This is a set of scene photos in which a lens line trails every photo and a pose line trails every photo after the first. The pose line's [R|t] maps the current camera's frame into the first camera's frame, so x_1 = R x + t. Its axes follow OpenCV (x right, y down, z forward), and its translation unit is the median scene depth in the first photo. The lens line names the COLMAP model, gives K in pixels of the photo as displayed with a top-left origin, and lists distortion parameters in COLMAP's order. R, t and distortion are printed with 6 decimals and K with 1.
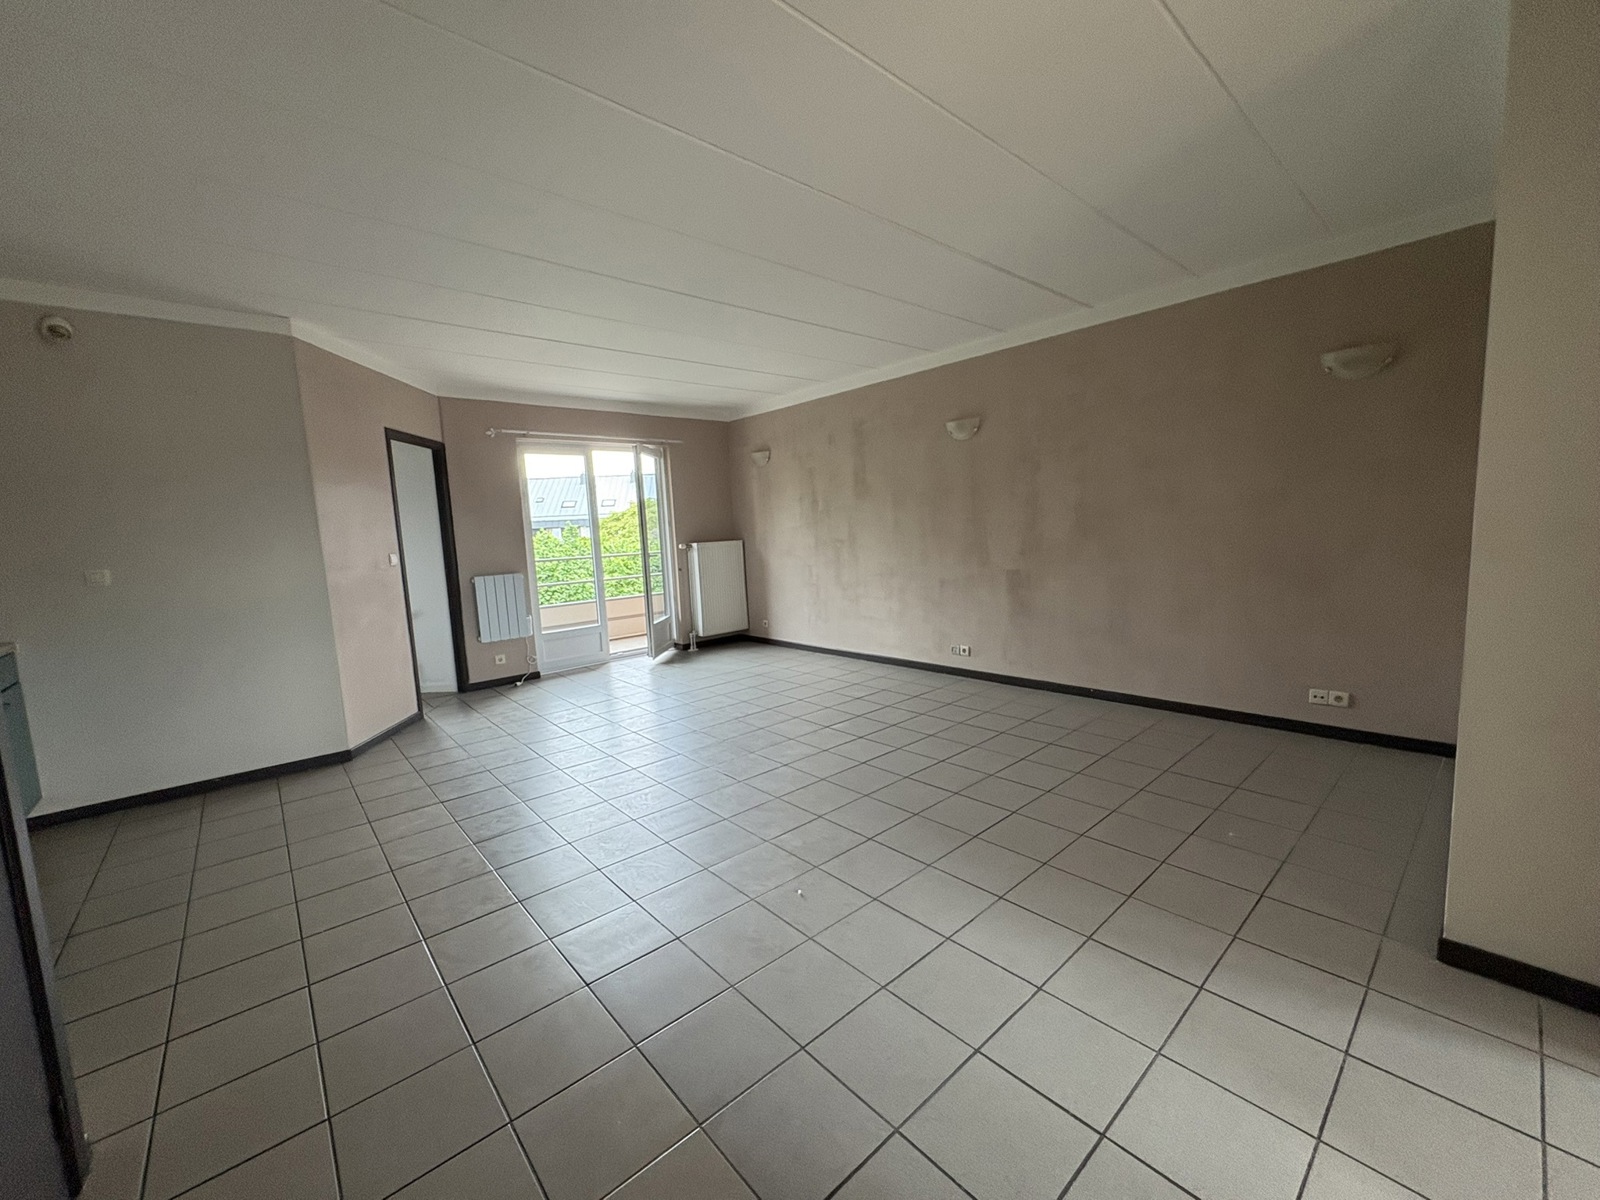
lens RADIAL K [[635.2, 0, 806.0], [0, 635.2, 599.1], [0, 0, 1]] dist [-0.001884, 0.000689]
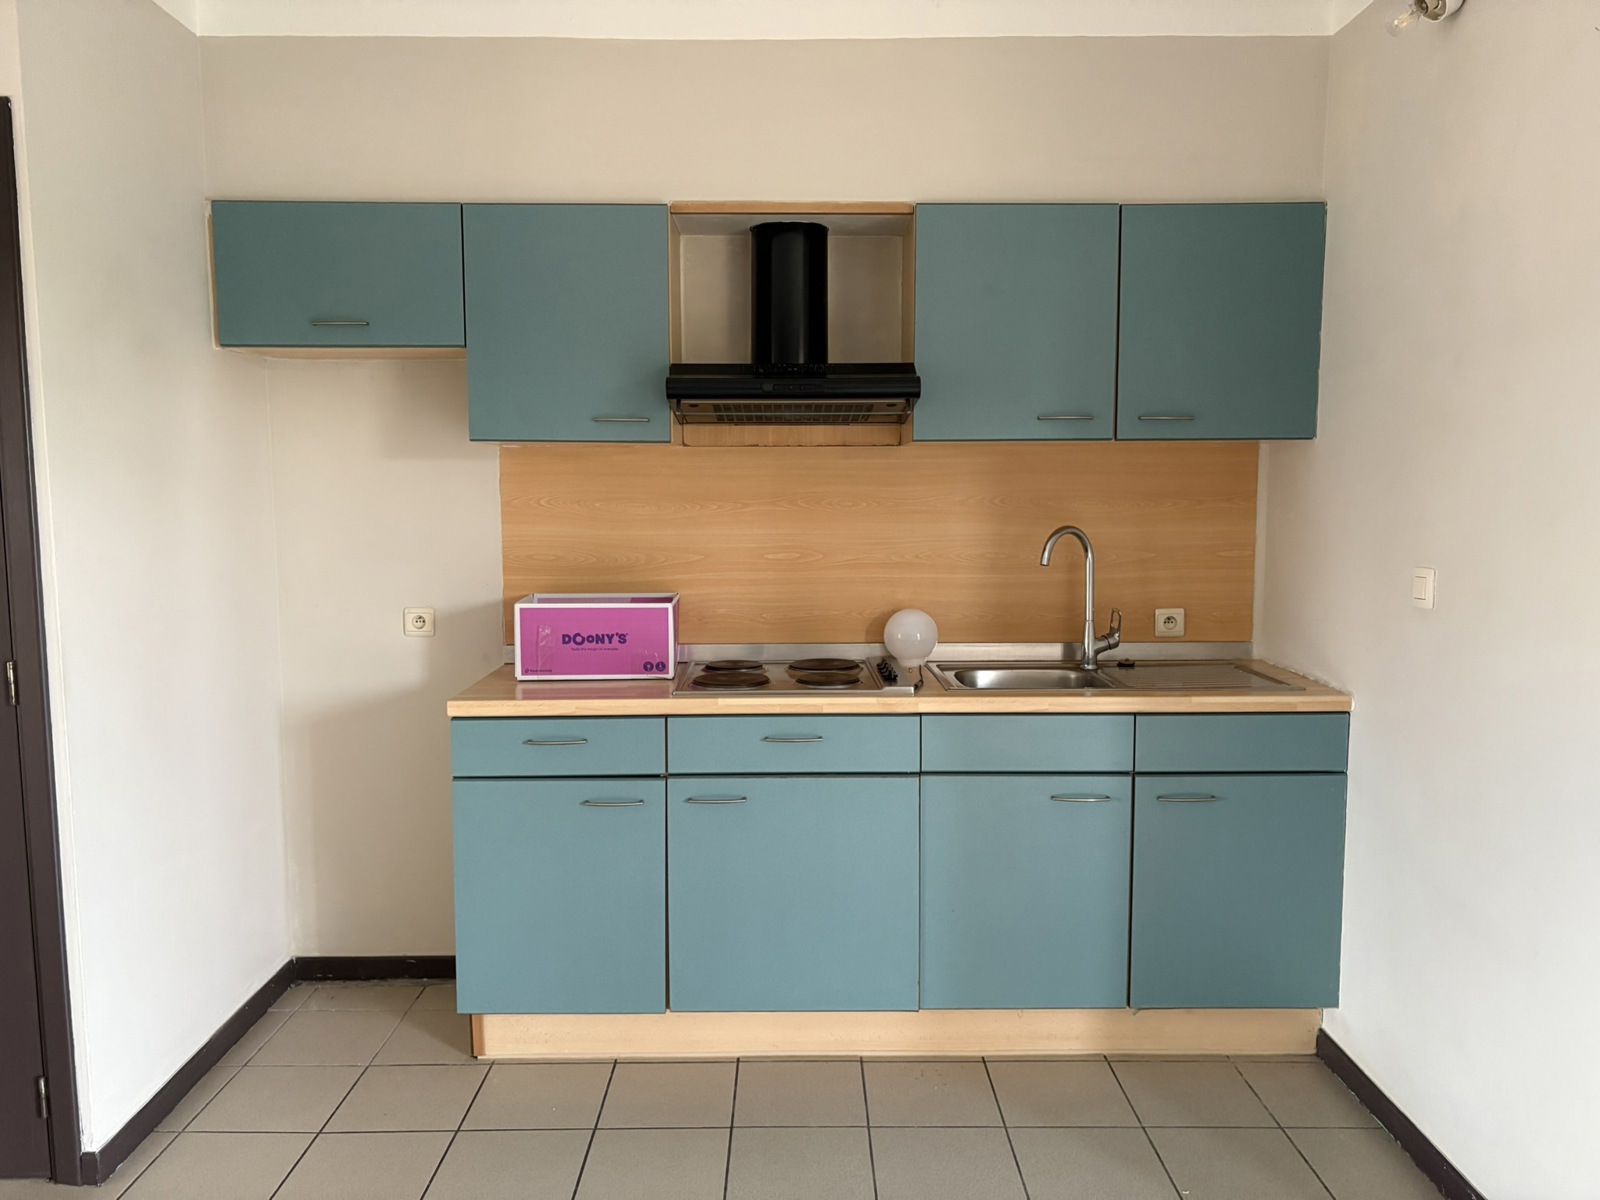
lens RADIAL K [[1210.0, 0, 802.1], [0, 1210.0, 605.5], [0, 0, 1]] dist [0.015203, 0.003586]
pose [[-0.658758, 0.126201, -0.741695, -0.139914], [-0.051717, 0.975903, 0.211986, -0.094717], [0.750575, 0.178006, -0.636357, 0.670997]]
